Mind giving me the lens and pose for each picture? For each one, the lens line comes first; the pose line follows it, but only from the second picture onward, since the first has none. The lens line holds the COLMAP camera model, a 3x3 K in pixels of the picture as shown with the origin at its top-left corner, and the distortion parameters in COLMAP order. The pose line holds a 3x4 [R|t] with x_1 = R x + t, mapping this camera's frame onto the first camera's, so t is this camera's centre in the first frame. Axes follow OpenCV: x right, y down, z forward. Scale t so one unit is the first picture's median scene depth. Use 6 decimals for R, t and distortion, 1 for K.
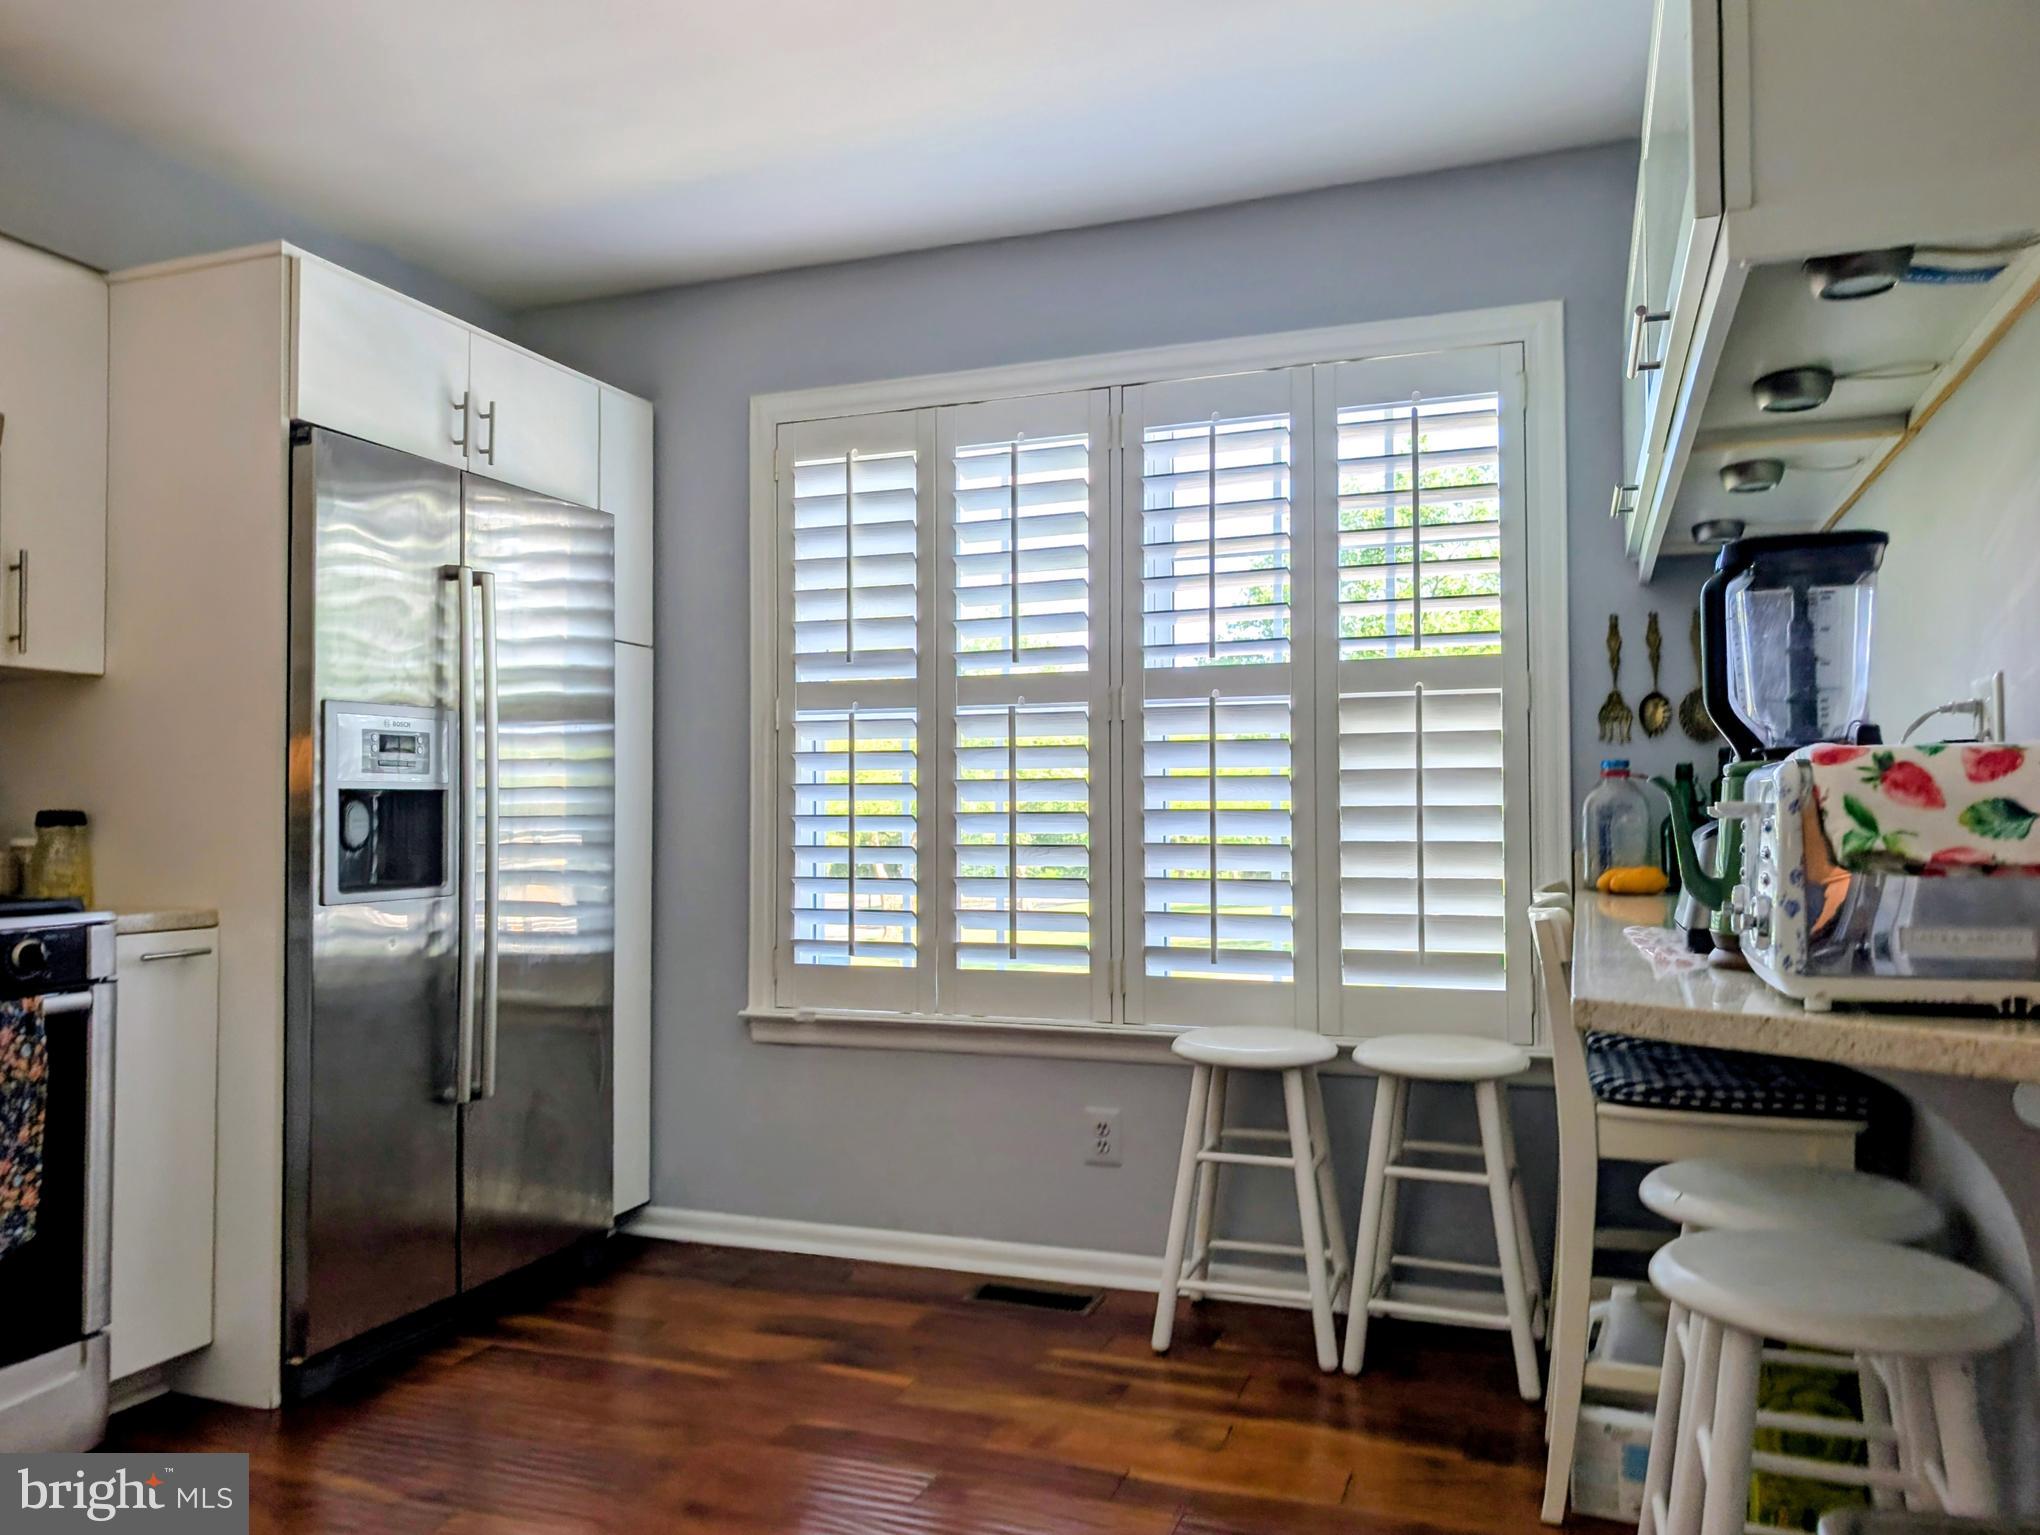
lens RADIAL K [[1461.6, 0, 1022.0], [0, 1461.6, 773.1], [0, 0, 1]] dist [0.010083, 0.002665]
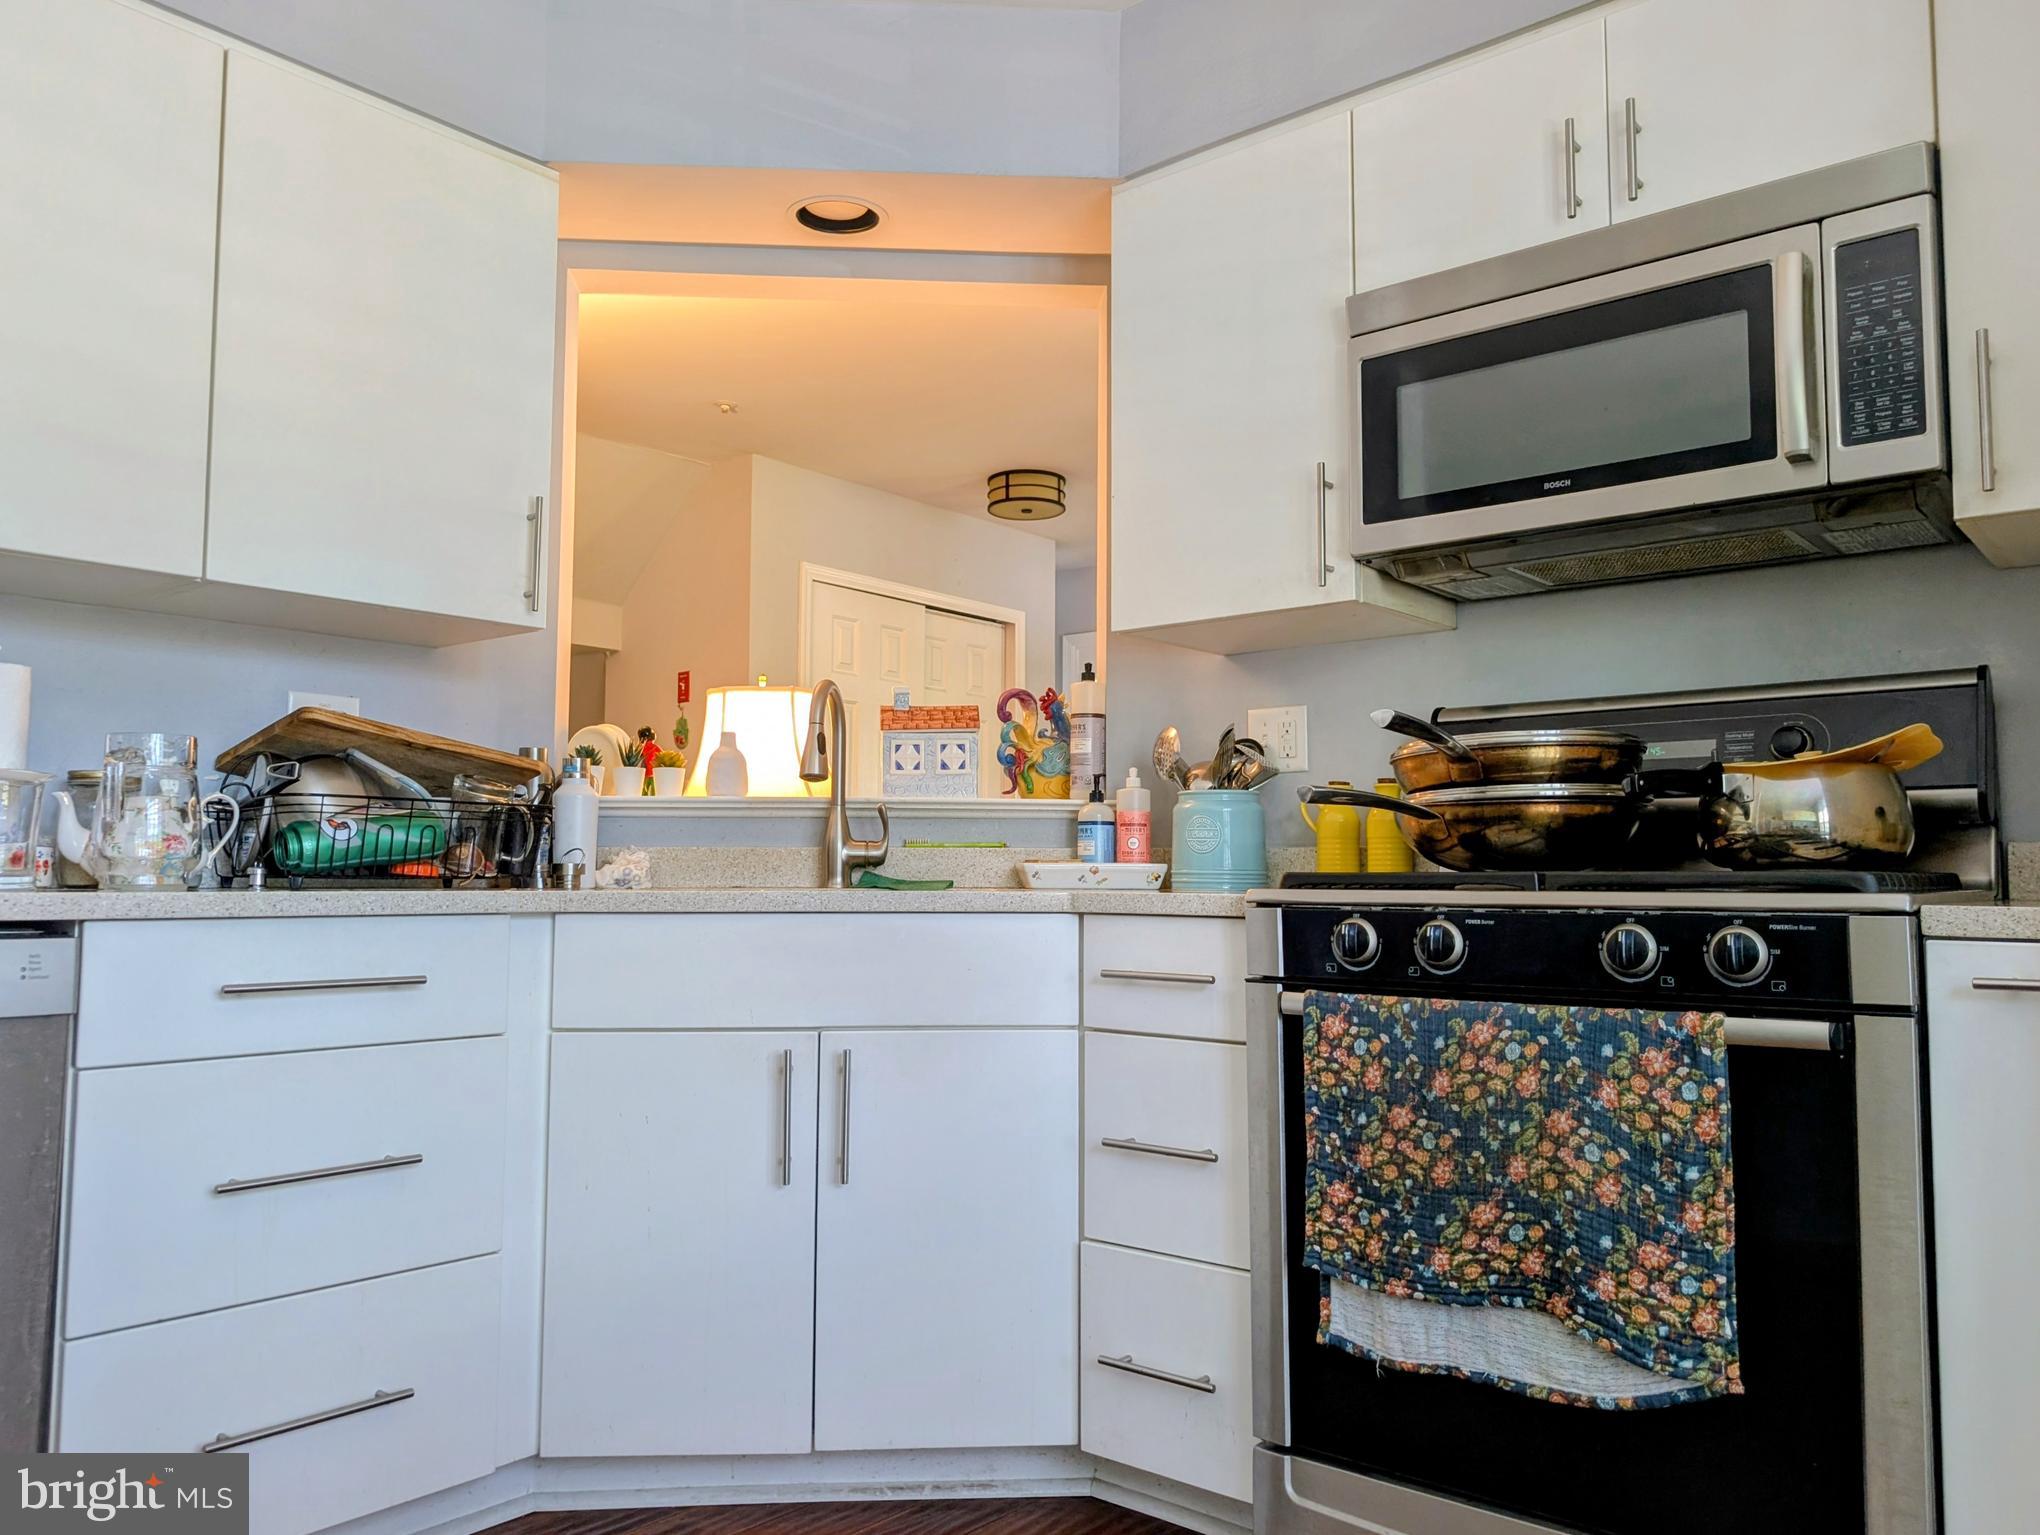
lens RADIAL K [[1461.6, 0, 1020.6], [0, 1461.6, 764.9], [0, 0, 1]] dist [0.010083, 0.002665]
pose [[-0.332804, -0.067075, -0.940608, 0.058313], [0.031297, 0.996132, -0.082108, 0.086427], [0.942477, -0.056764, -0.329417, 0.938943]]
